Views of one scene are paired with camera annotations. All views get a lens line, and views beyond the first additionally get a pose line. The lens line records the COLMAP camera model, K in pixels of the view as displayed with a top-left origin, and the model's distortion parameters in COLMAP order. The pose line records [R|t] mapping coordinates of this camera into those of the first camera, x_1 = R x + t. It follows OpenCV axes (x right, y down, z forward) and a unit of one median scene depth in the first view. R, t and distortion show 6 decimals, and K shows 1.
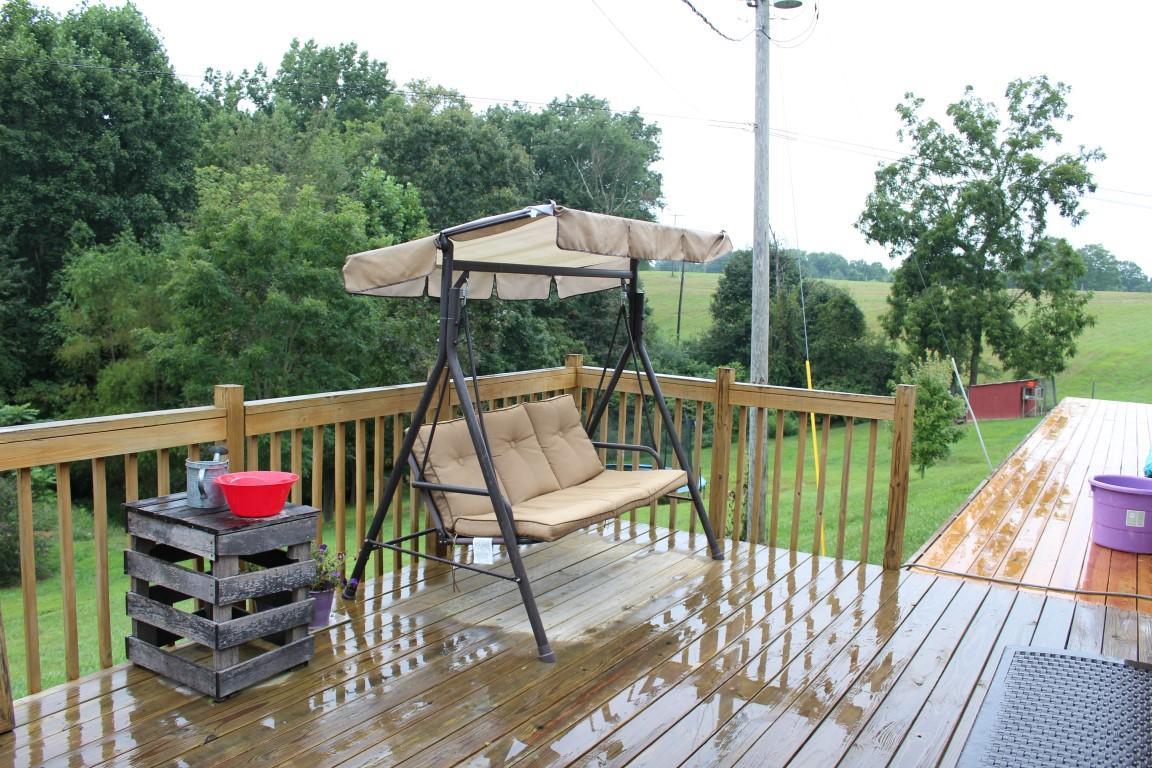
lens RADIAL K [[946.4, 0, 581.1], [0, 946.4, 384.8], [0, 0, 1]] dist [-0.172162, 0.163652]
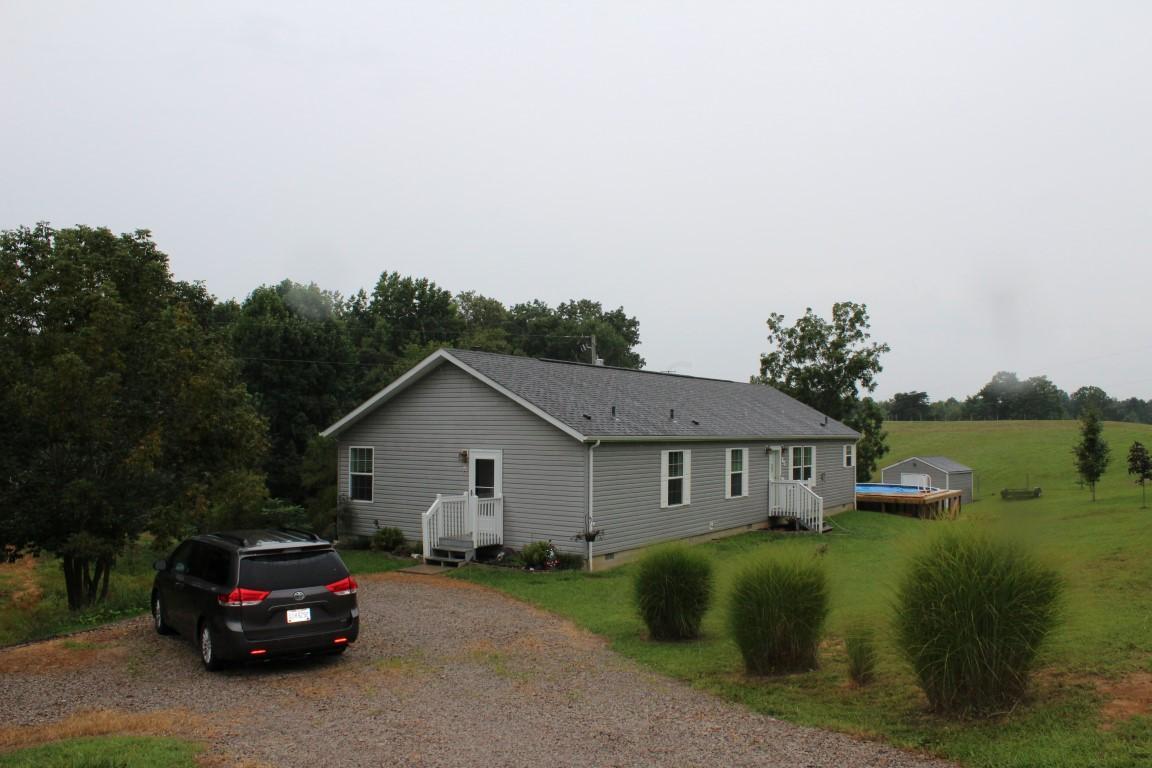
lens RADIAL K [[946.4, 0, 581.1], [0, 946.4, 384.8], [0, 0, 1]] dist [-0.172162, 0.163652]
pose [[0.999159, -0.029755, -0.028214, 0.057887], [0.025312, 0.988885, -0.146511, 0.042998], [0.032260, 0.145673, 0.988807, -0.632427]]
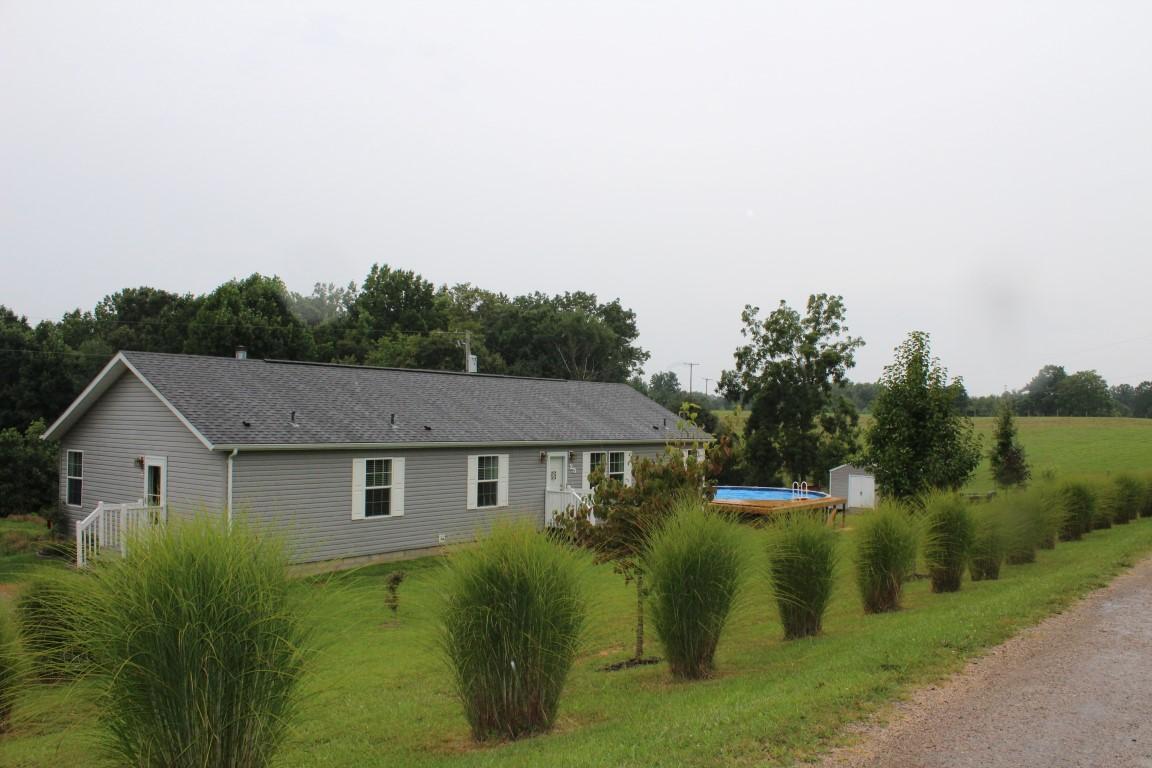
lens RADIAL K [[940.8, 0, 578.6], [0, 940.8, 405.6], [0, 0, 1]] dist [-0.153052, 0.141010]
pose [[0.994382, -0.022321, -0.103473, 0.228770], [0.010267, 0.993243, -0.115595, 0.034577], [0.105354, 0.113884, 0.987892, -0.585296]]
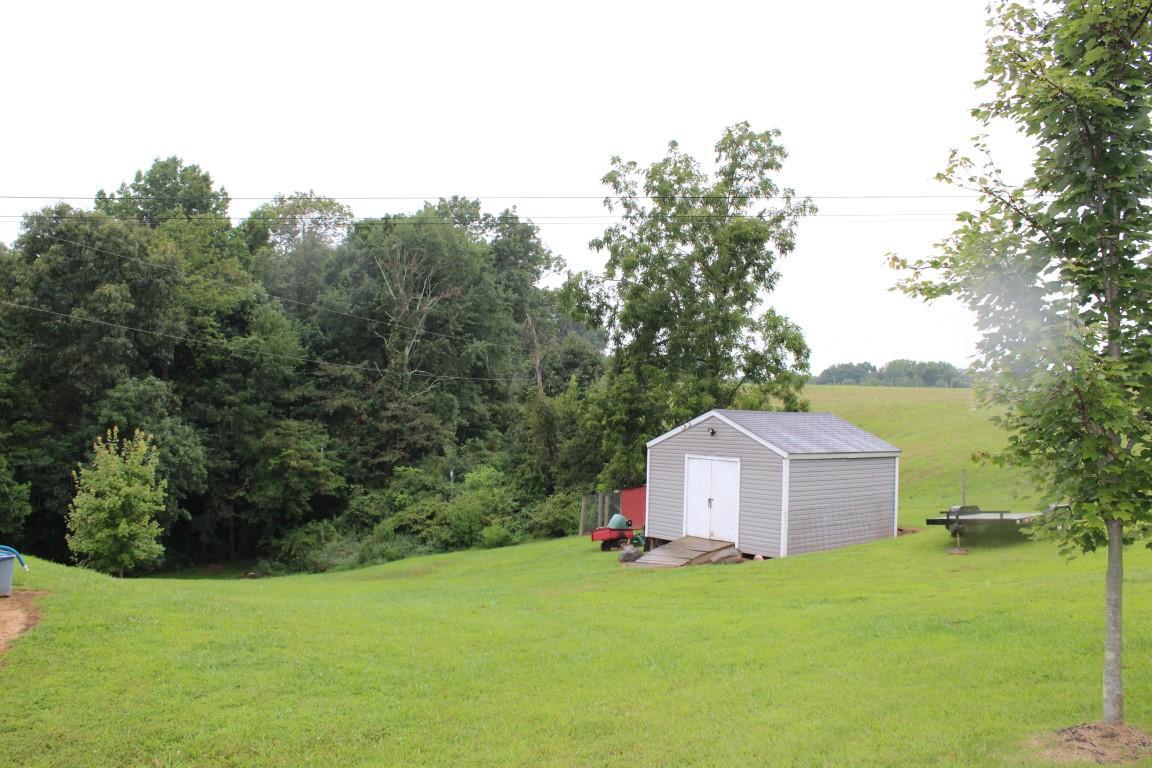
lens RADIAL K [[946.4, 0, 581.1], [0, 946.4, 384.8], [0, 0, 1]] dist [-0.172162, 0.163652]
pose [[0.983750, -0.020241, -0.178397, 0.475182], [-0.002730, 0.991824, -0.127583, 0.014994], [0.179521, 0.125997, 0.975652, 0.140523]]
